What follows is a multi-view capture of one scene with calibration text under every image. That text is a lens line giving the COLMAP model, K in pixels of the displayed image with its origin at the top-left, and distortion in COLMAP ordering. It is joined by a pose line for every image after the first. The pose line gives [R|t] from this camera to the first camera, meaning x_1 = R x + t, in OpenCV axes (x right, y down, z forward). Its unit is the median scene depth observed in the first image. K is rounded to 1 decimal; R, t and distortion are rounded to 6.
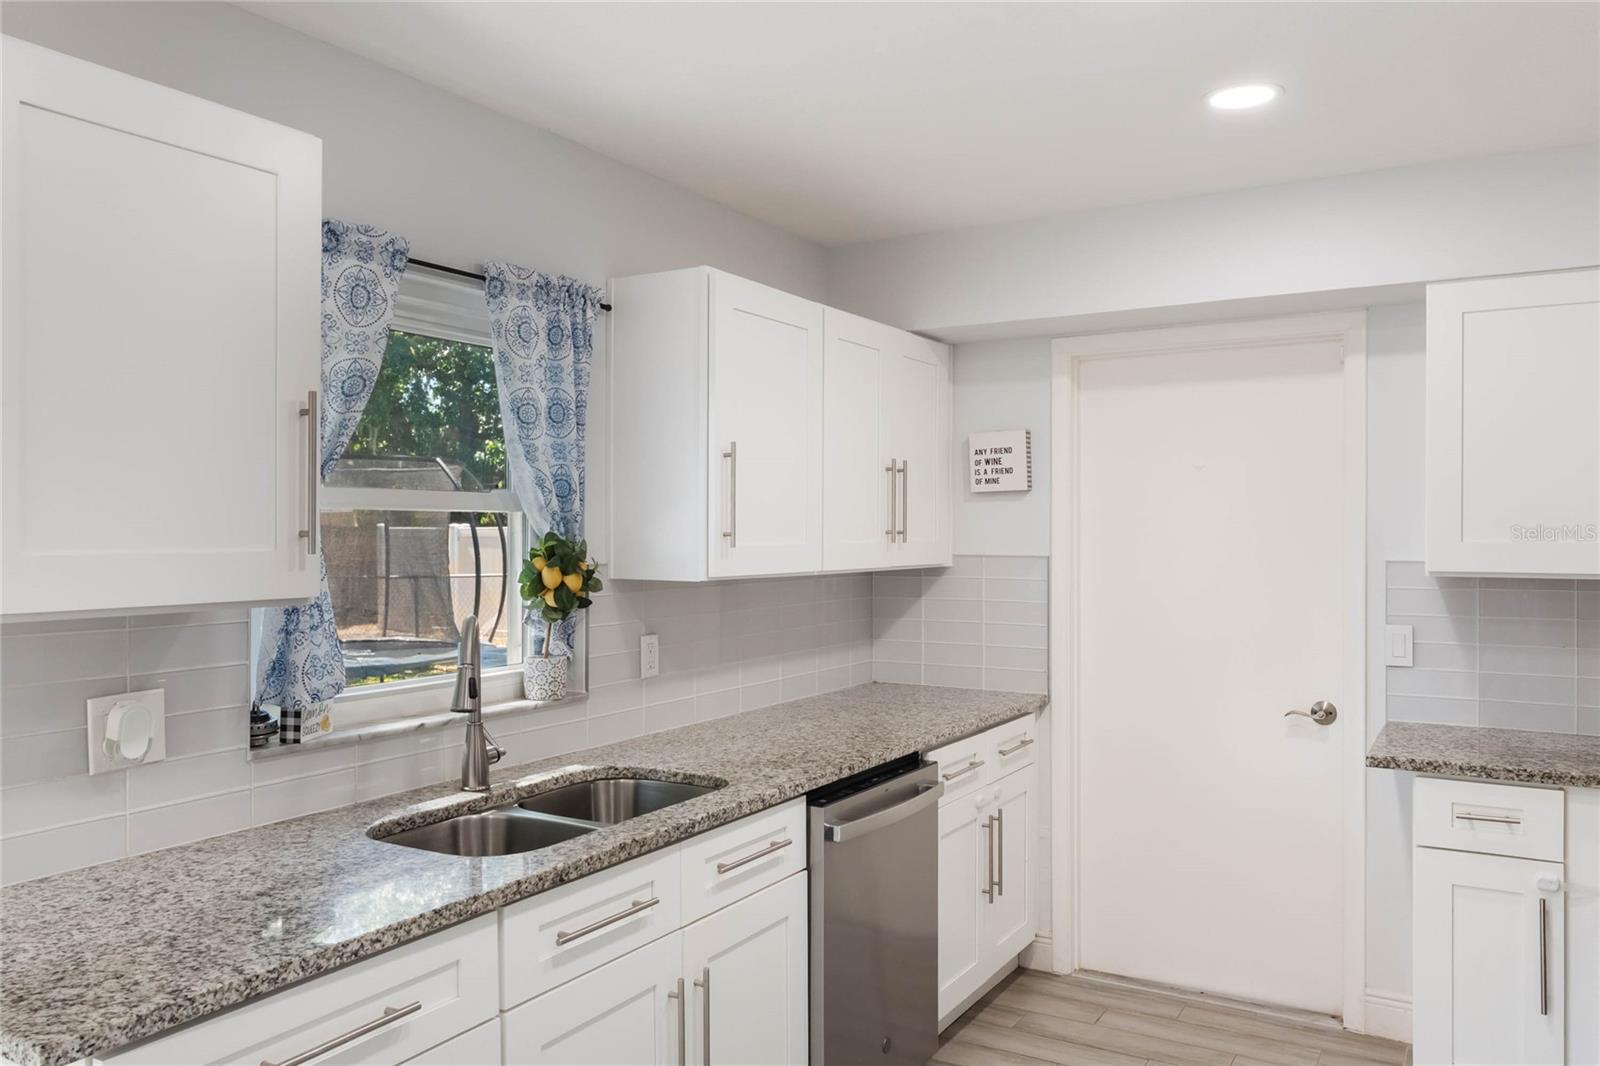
lens RADIAL K [[1176.2, 0, 799.7], [0, 1176.2, 534.7], [0, 0, 1]] dist [-0.002217, -0.002298]
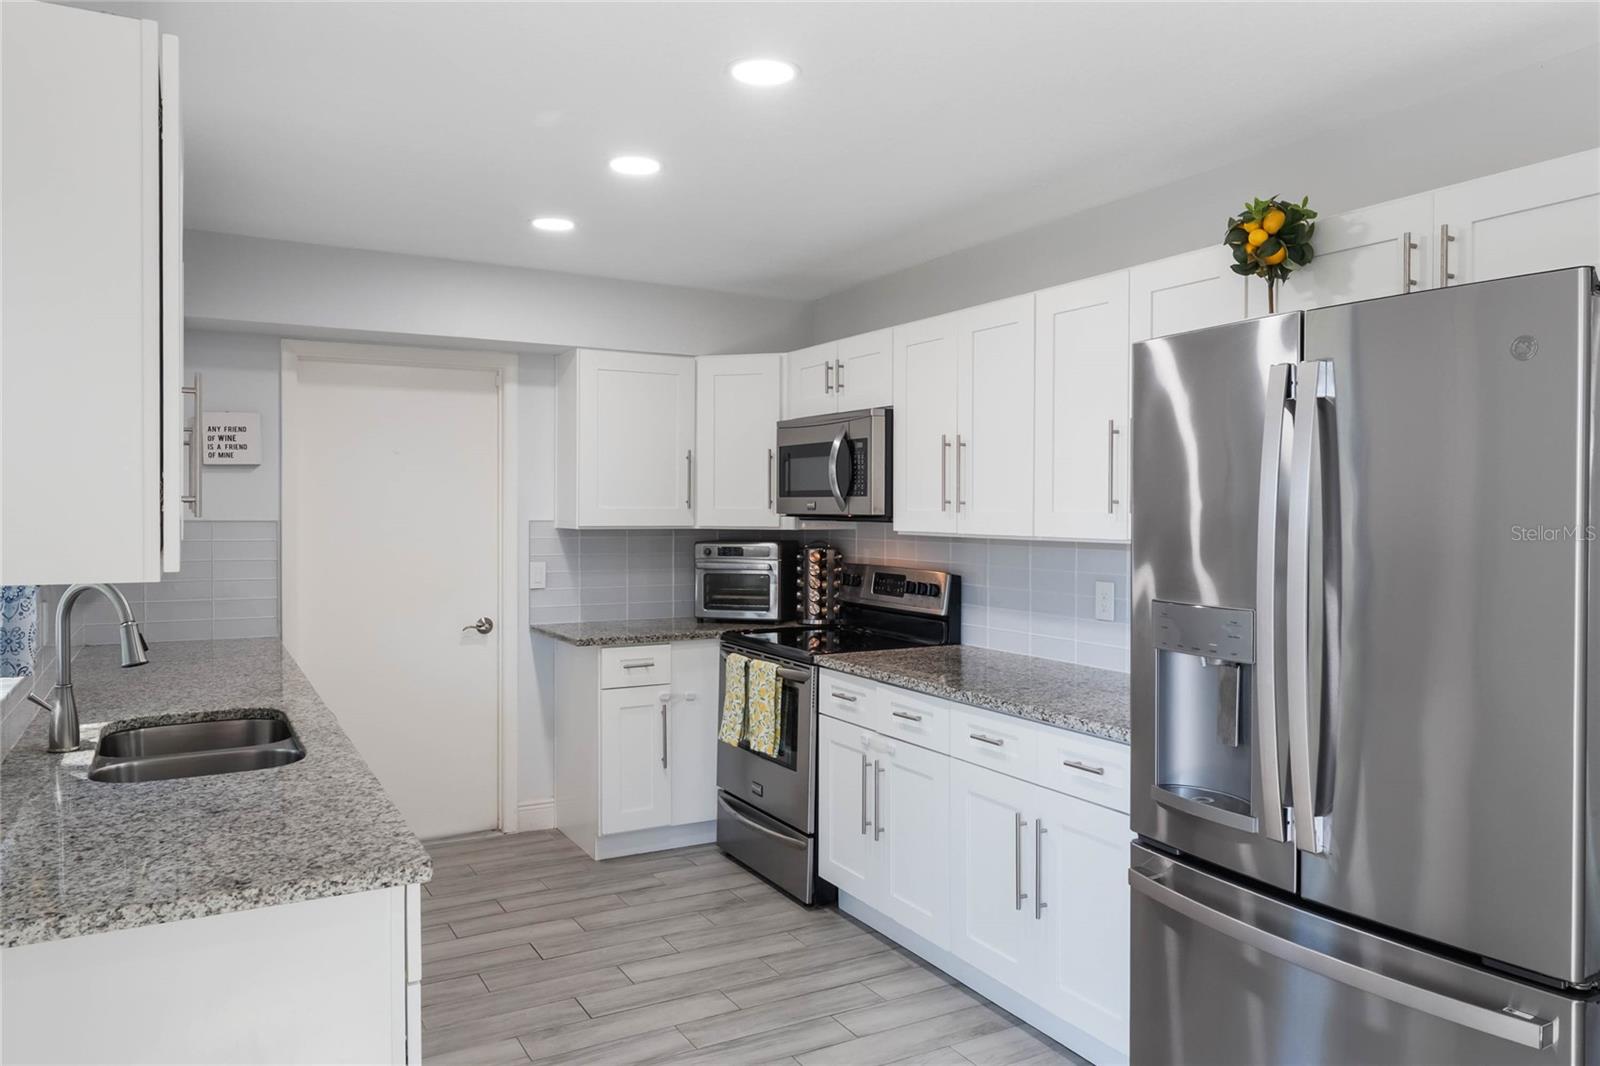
lens RADIAL K [[1099.0, 0, 799.5], [0, 1099.0, 526.1], [0, 0, 1]] dist [-0.002640, 0.000423]
pose [[0.495510, -0.014423, 0.868483, -0.558841], [-0.002858, 0.999830, 0.018235, 0.002383], [-0.868598, -0.011517, 0.495384, -0.013042]]
